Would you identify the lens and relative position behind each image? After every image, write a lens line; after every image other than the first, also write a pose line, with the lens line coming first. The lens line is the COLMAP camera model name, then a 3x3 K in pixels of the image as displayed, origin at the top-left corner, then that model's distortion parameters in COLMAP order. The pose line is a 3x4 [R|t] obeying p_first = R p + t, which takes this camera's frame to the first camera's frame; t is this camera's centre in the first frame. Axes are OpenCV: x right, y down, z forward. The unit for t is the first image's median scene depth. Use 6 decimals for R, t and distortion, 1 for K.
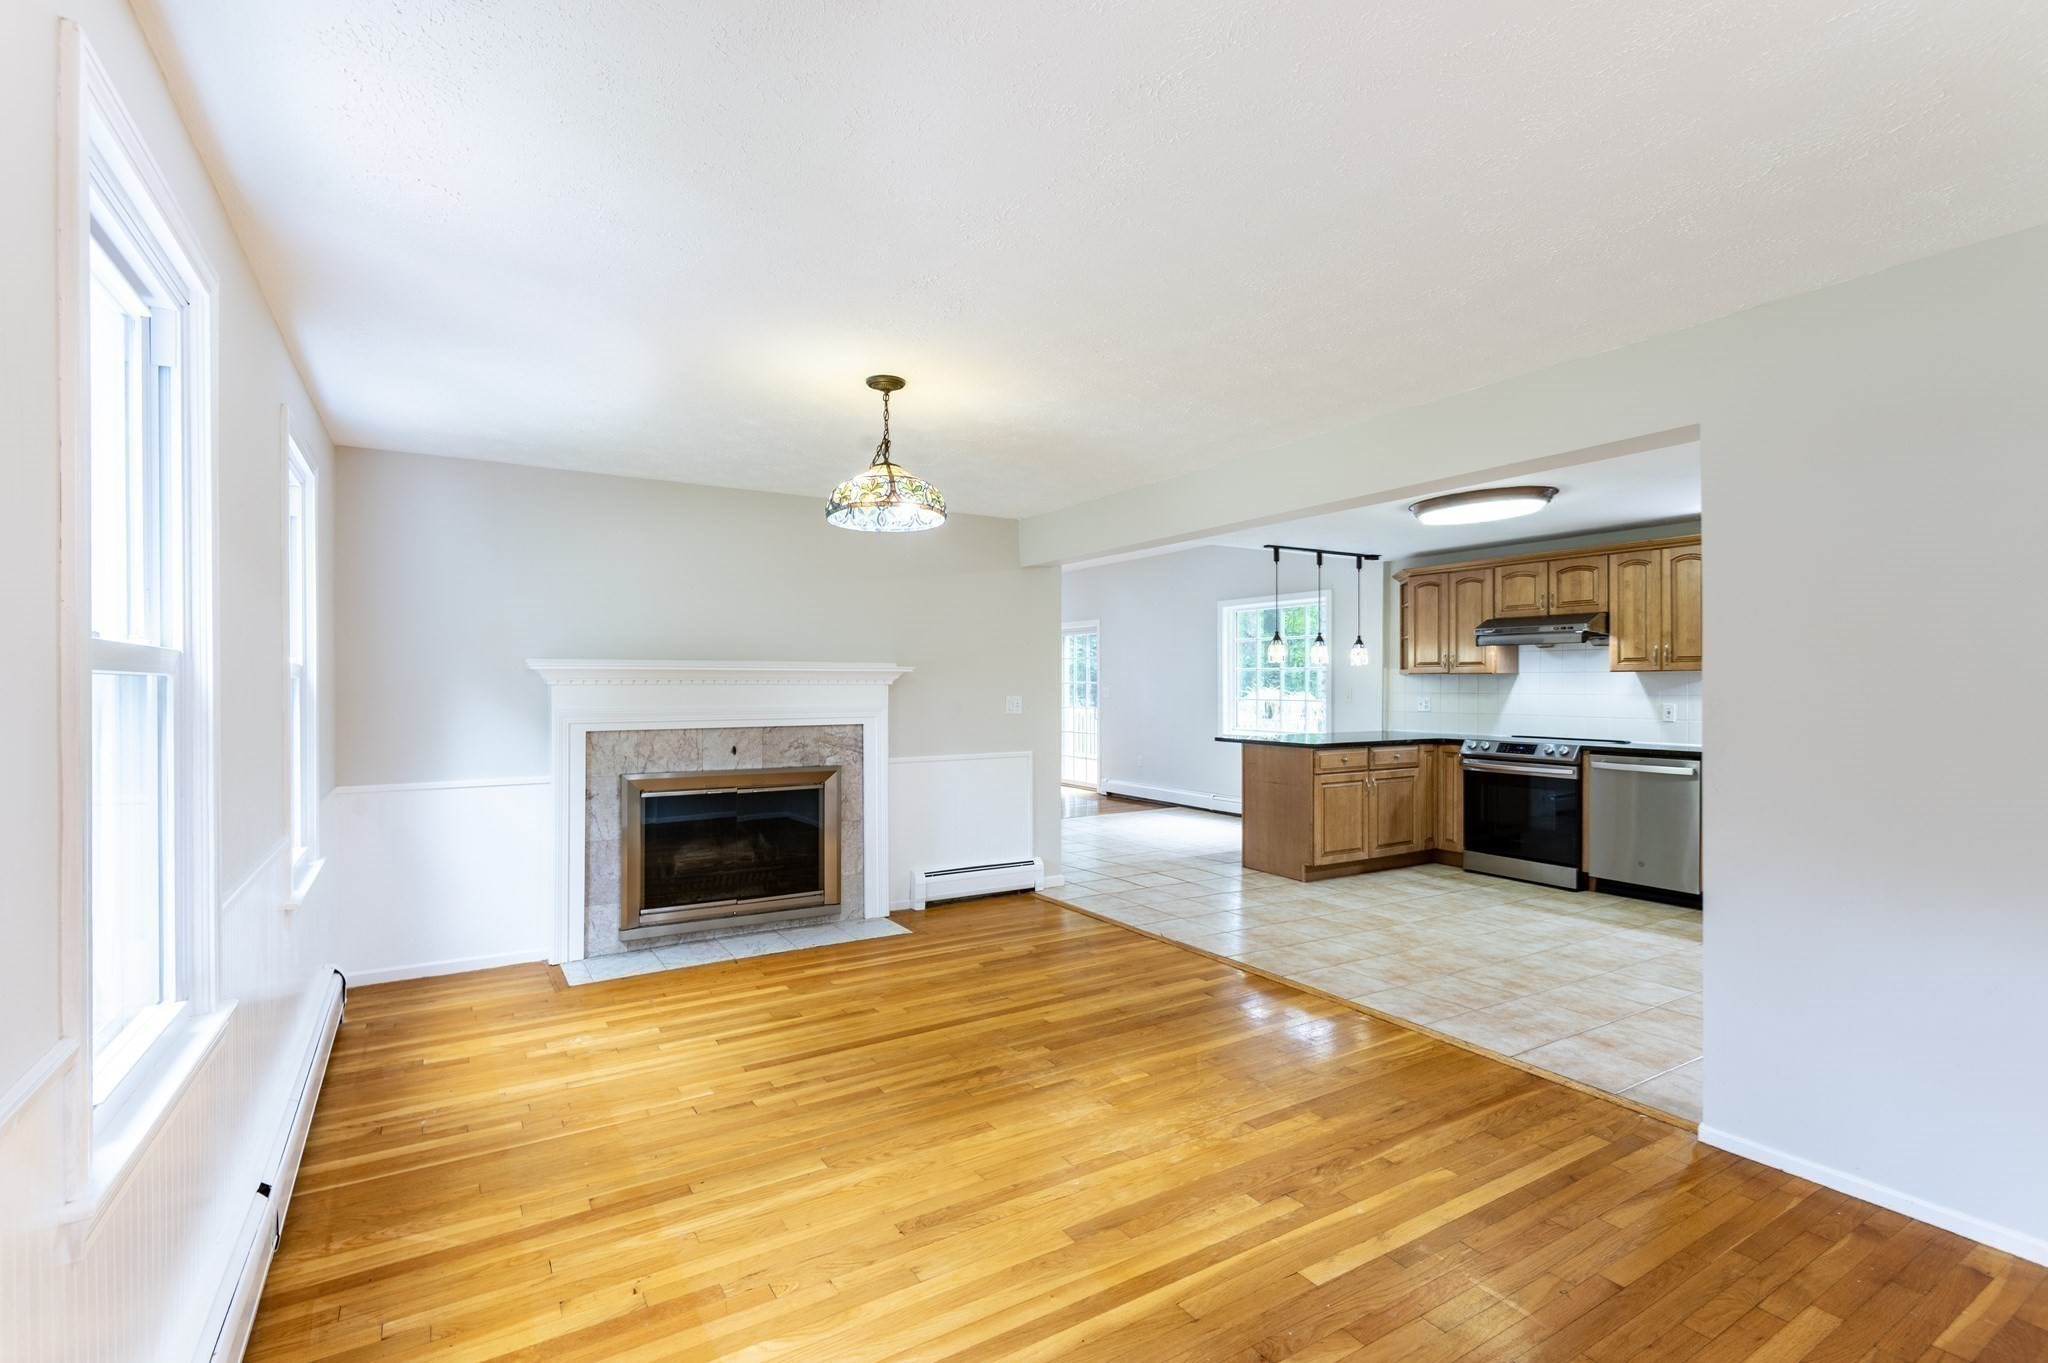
lens RADIAL K [[962.2, 0, 1016.3], [0, 962.2, 684.1], [0, 0, 1]] dist [0.021423, -0.015588]
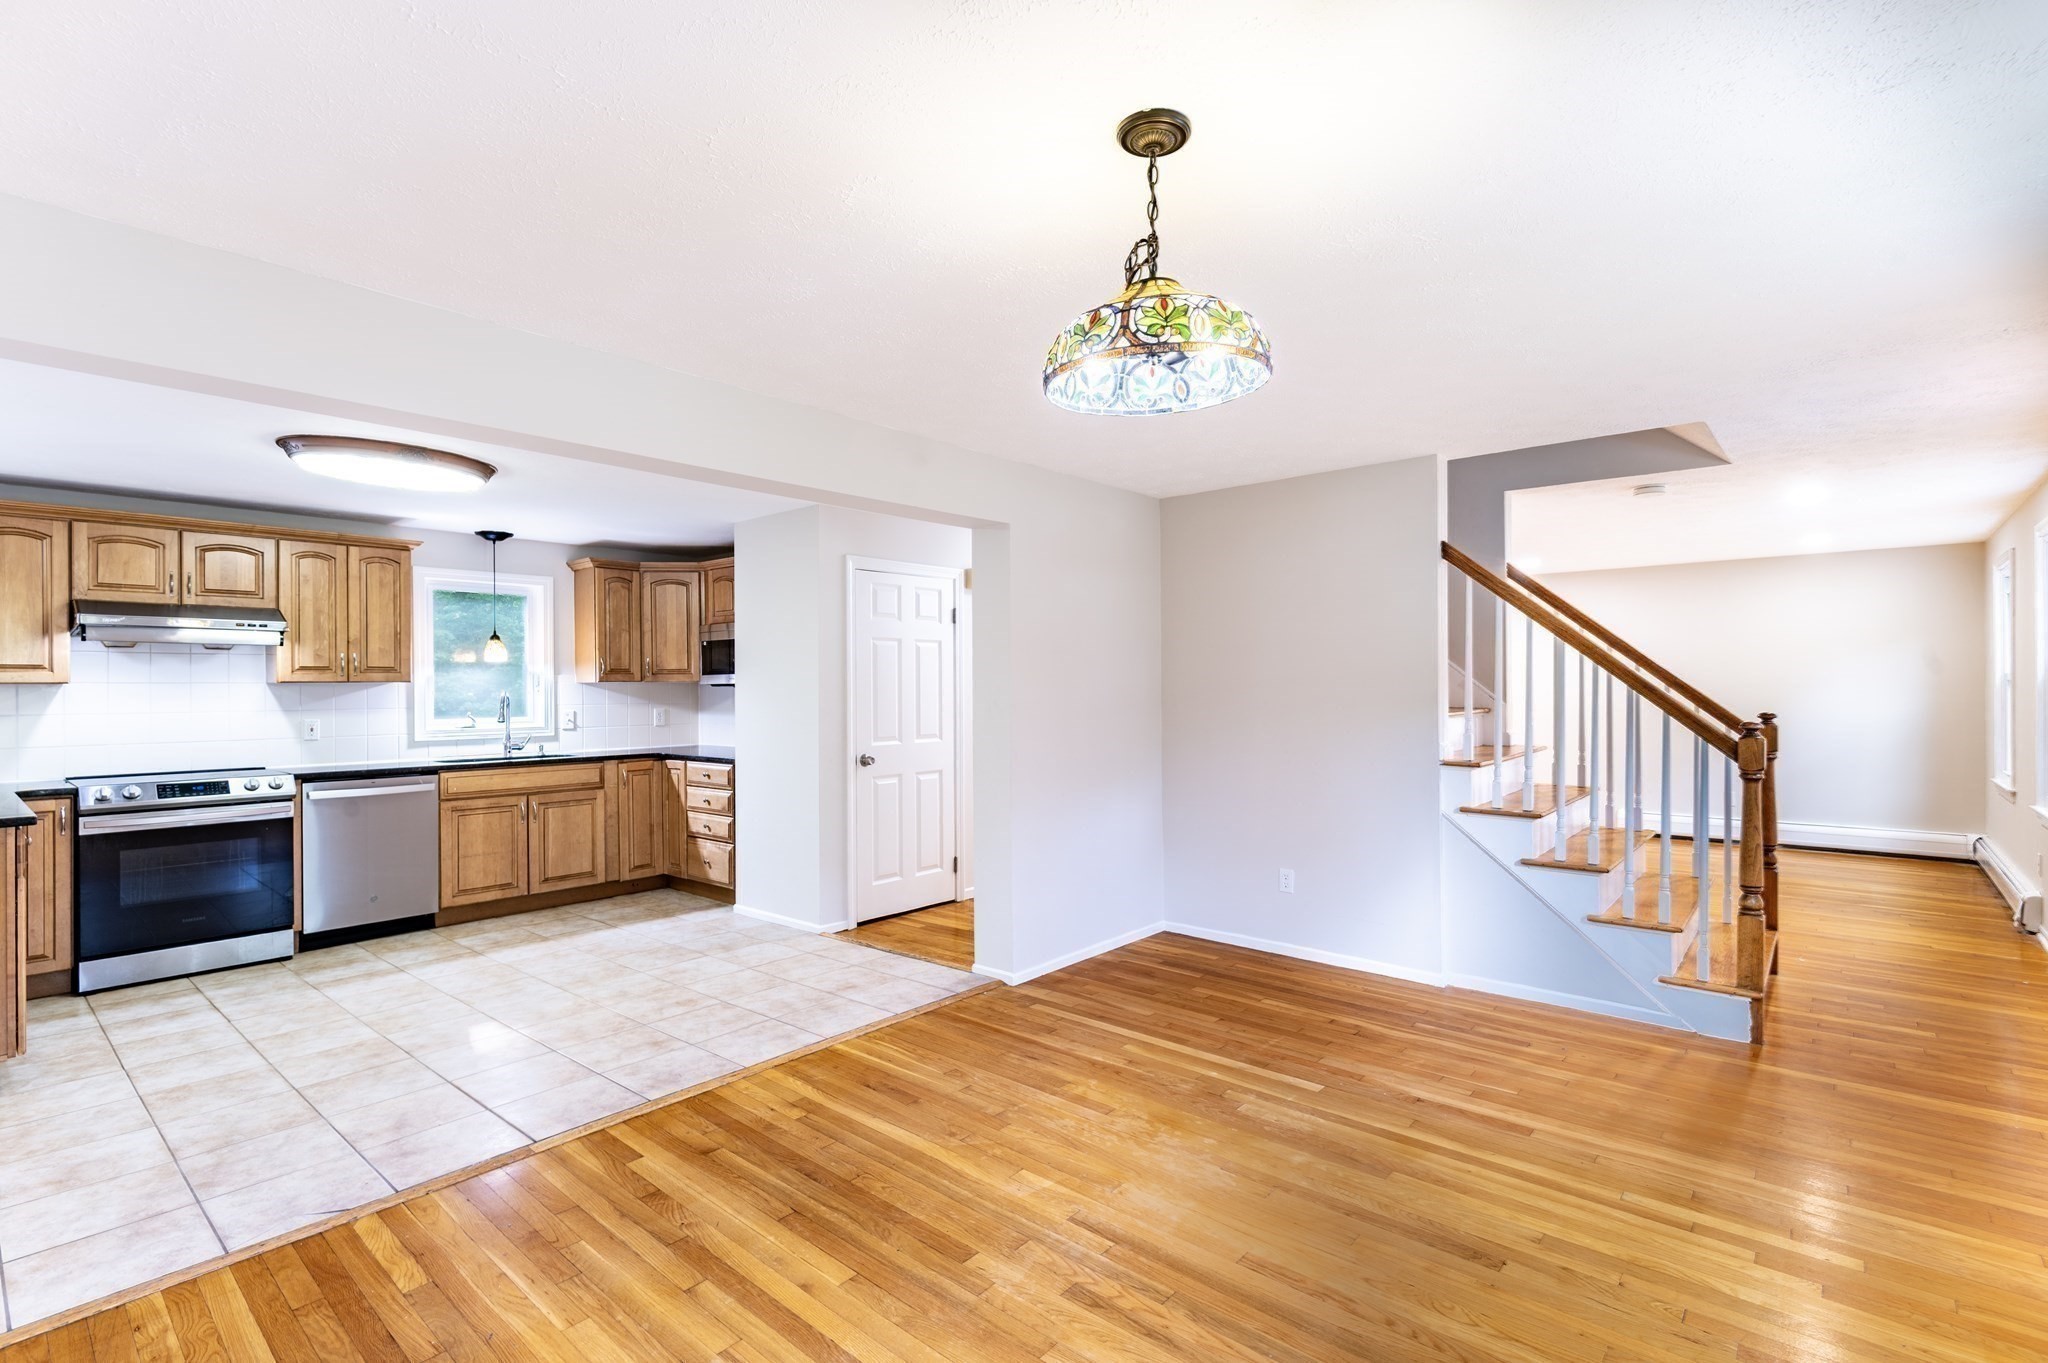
lens RADIAL K [[929.4, 0, 1002.0], [0, 929.4, 686.5], [0, 0, 1]] dist [0.018653, -0.009108]
pose [[-0.289079, 0.006915, 0.957280, -0.327621], [0.010889, 0.999933, -0.003935, 0.000176], [-0.957243, 0.009286, -0.289135, 0.662862]]
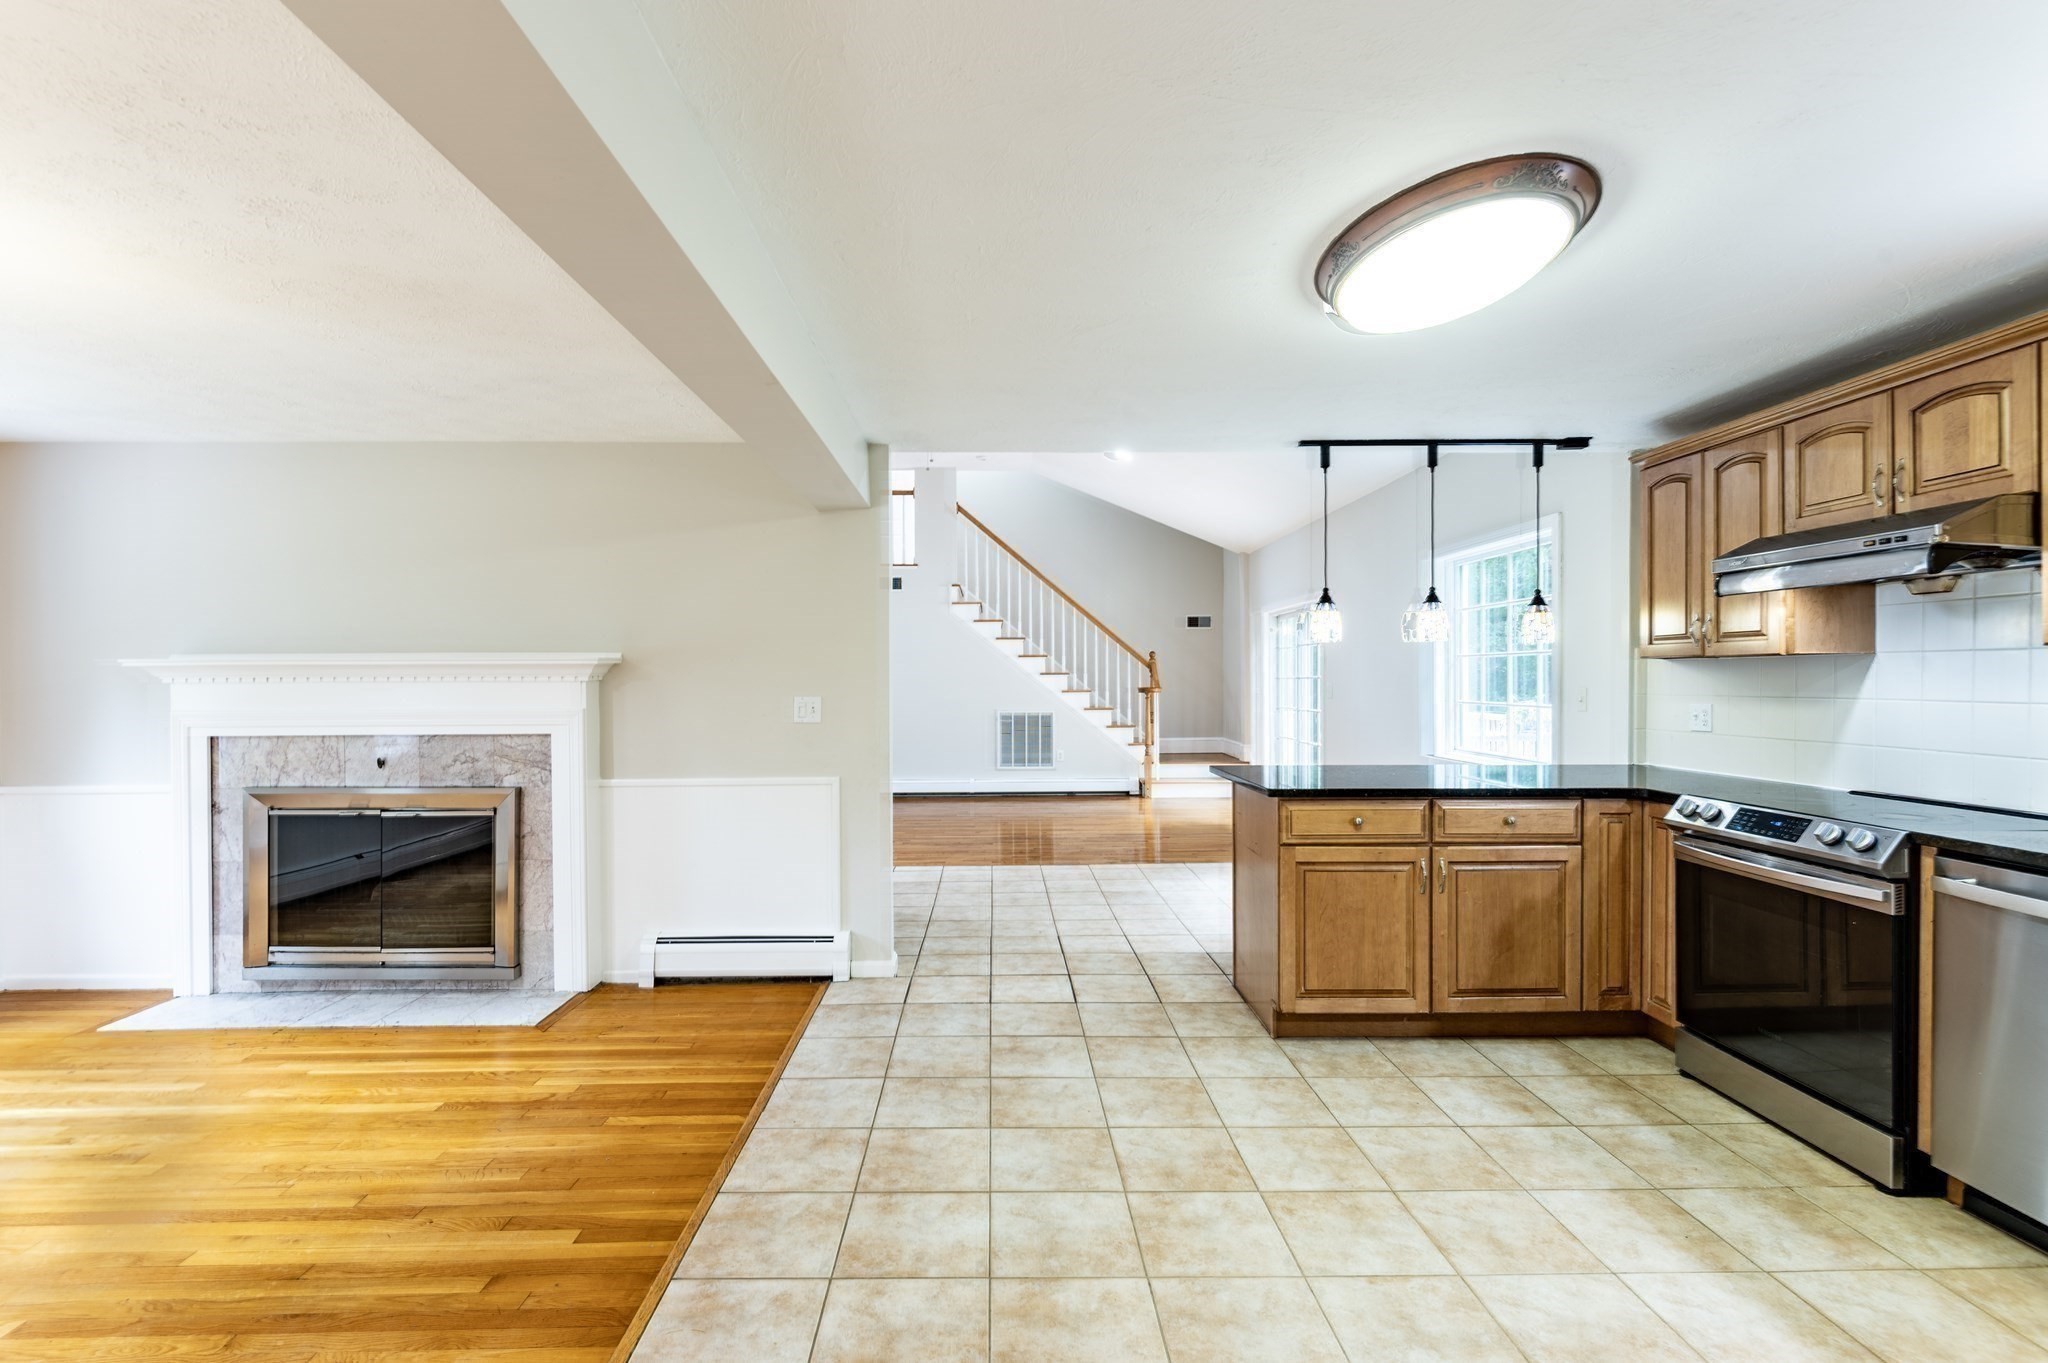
lens RADIAL K [[953.6, 0, 999.7], [0, 953.6, 686.5], [0, 0, 1]] dist [0.020443, -0.013871]
pose [[0.856697, 0.001060, -0.515819, 0.466547], [0.002907, 0.999972, 0.006882, -0.000140], [0.515812, -0.007395, 0.856670, 0.469793]]
